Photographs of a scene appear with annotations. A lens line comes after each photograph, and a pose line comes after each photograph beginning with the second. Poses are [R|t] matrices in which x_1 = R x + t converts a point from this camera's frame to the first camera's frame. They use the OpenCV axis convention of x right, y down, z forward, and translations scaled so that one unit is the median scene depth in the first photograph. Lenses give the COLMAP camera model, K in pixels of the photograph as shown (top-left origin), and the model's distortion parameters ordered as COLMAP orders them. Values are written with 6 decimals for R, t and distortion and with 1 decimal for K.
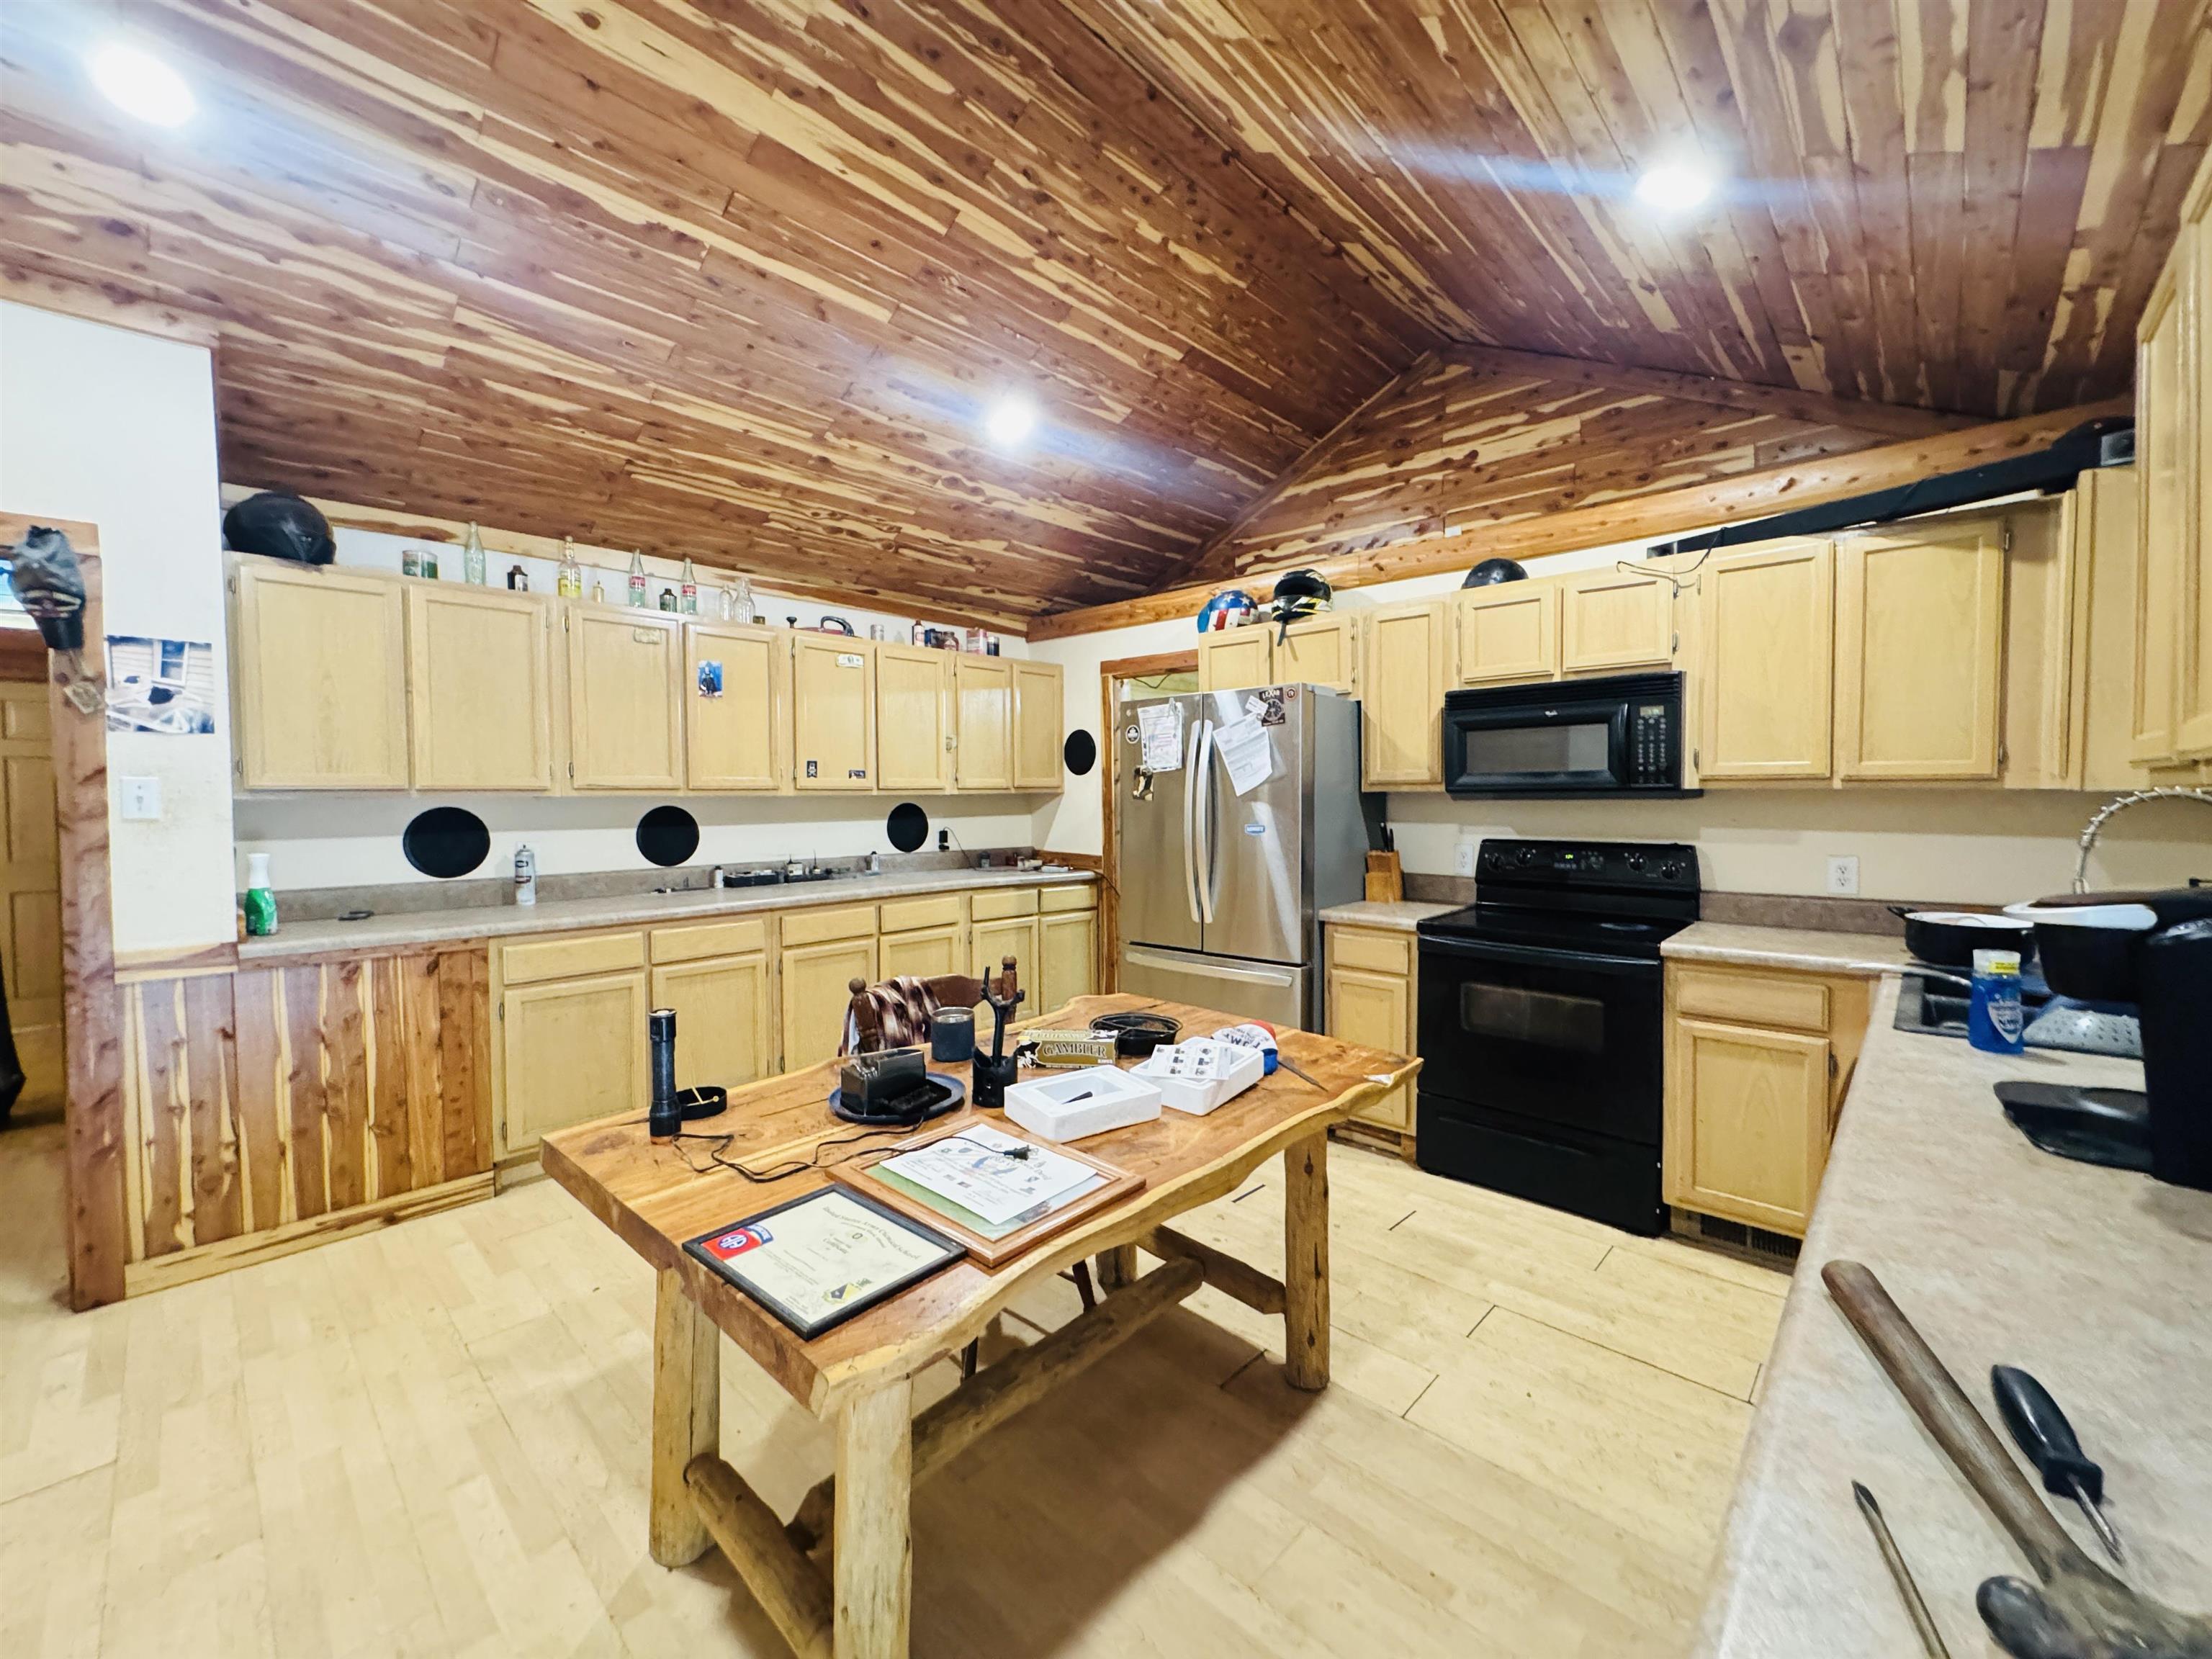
lens RADIAL K [[892.1, 0, 1111.5], [0, 892.1, 823.3], [0, 0, 1]] dist [-0.005037, 0.000897]
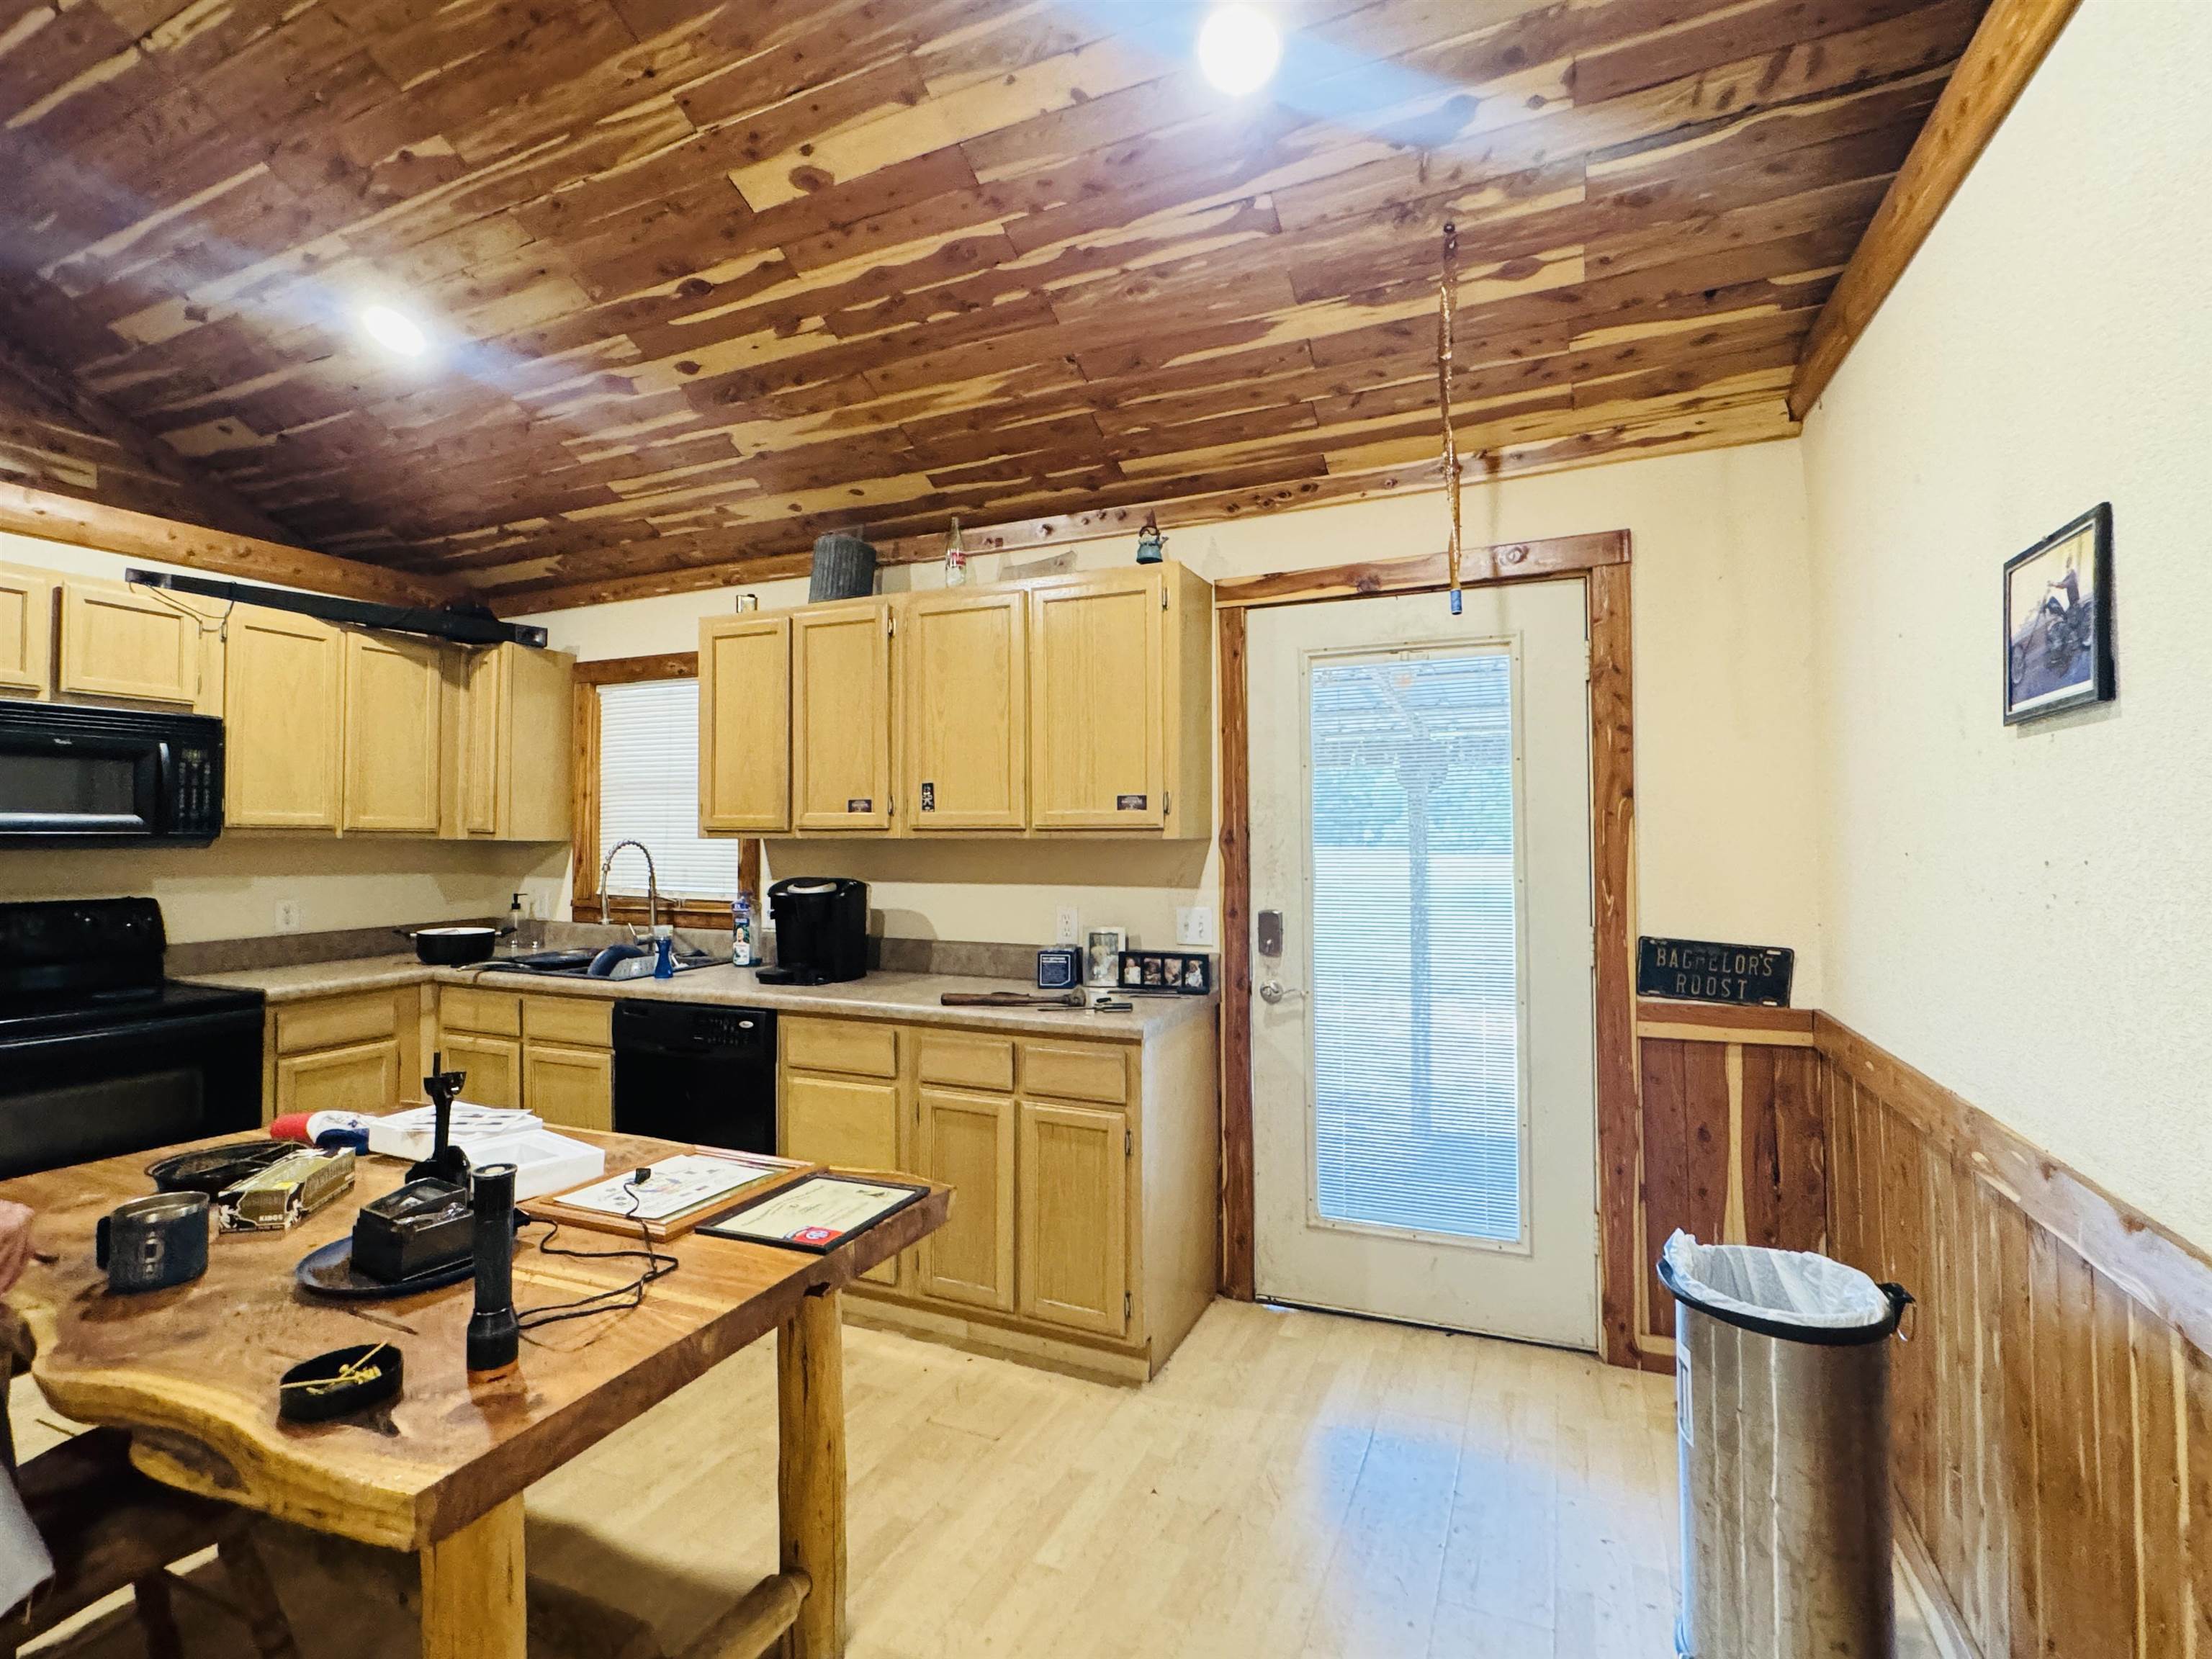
lens RADIAL K [[1018.6, 0, 1100.9], [0, 1018.6, 825.0], [0, 0, 1]] dist [-0.001599, -0.000226]
pose [[-0.324091, 0.020474, 0.945804, -0.714998], [0.031175, 0.999454, -0.010953, -0.008892], [-0.945512, 0.025936, -0.324552, 0.431005]]
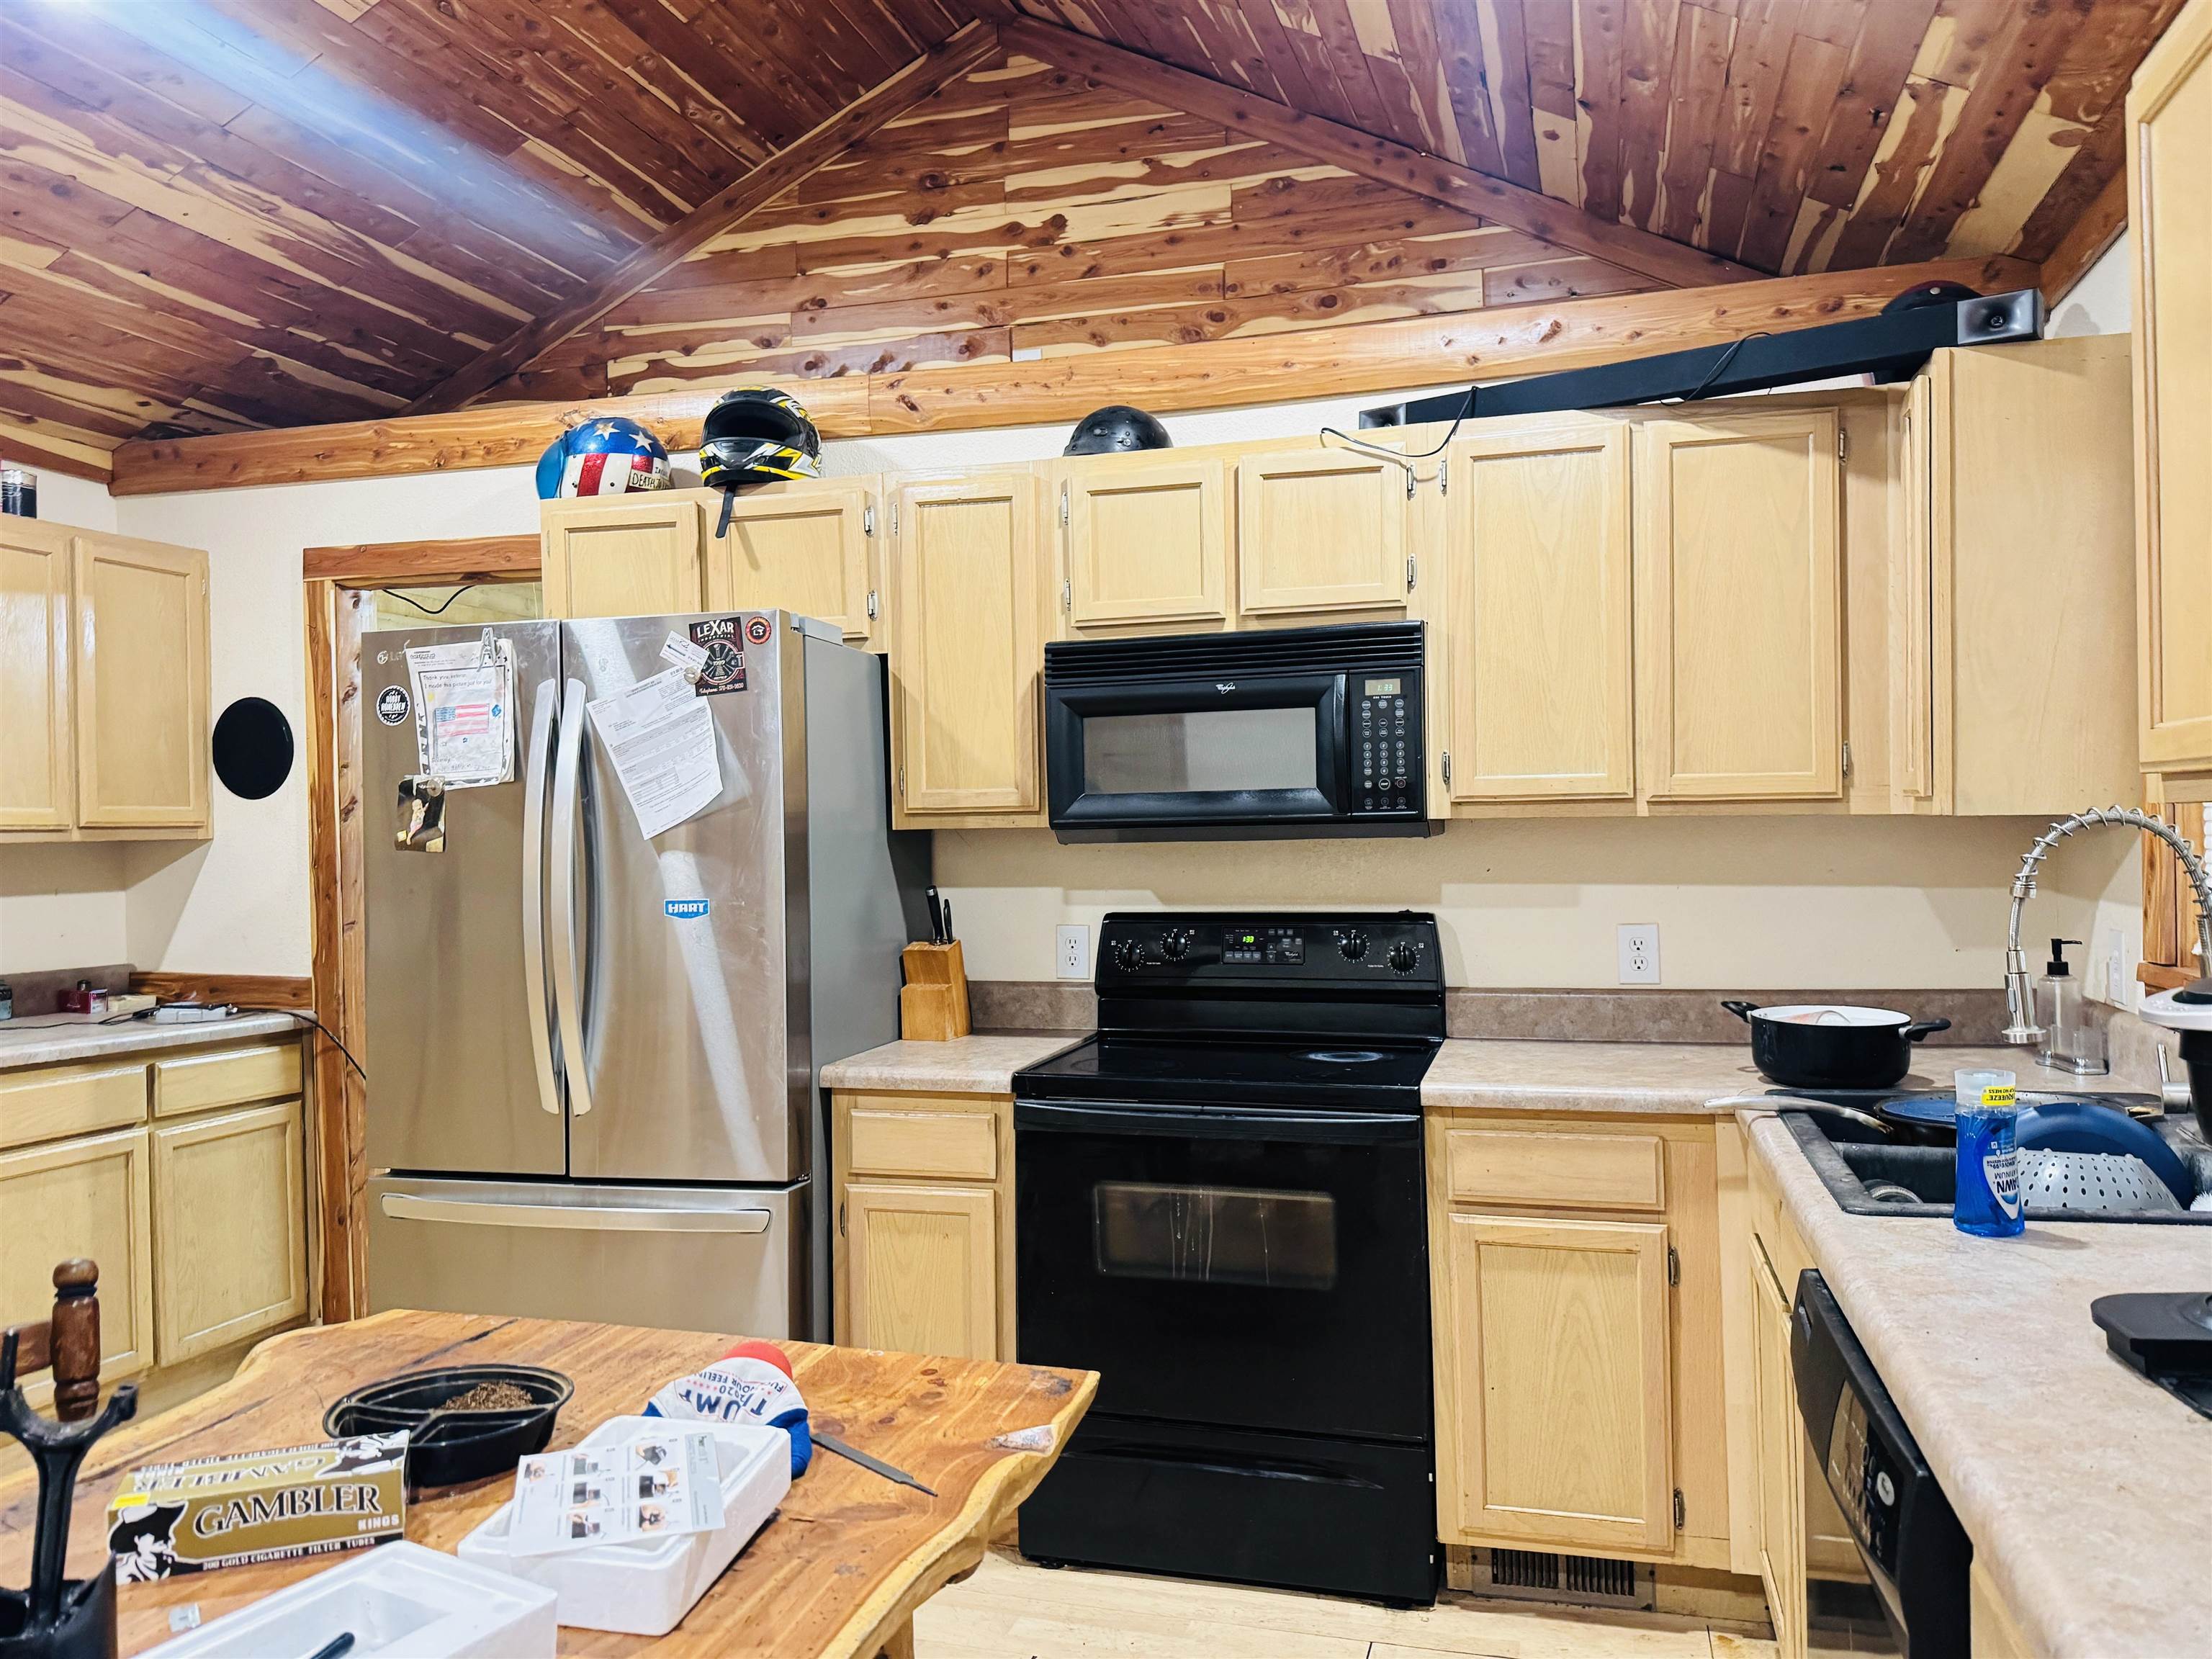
lens RADIAL K [[1605.0, 0, 1133.5], [0, 1605.0, 835.7], [0, 0, 1]] dist [0.045581, -0.059437]
pose [[0.890535, -0.009519, 0.454815, -0.019928], [0.025636, 0.999242, -0.029283, -0.001058], [-0.454192, 0.037737, 0.890104, 0.135249]]
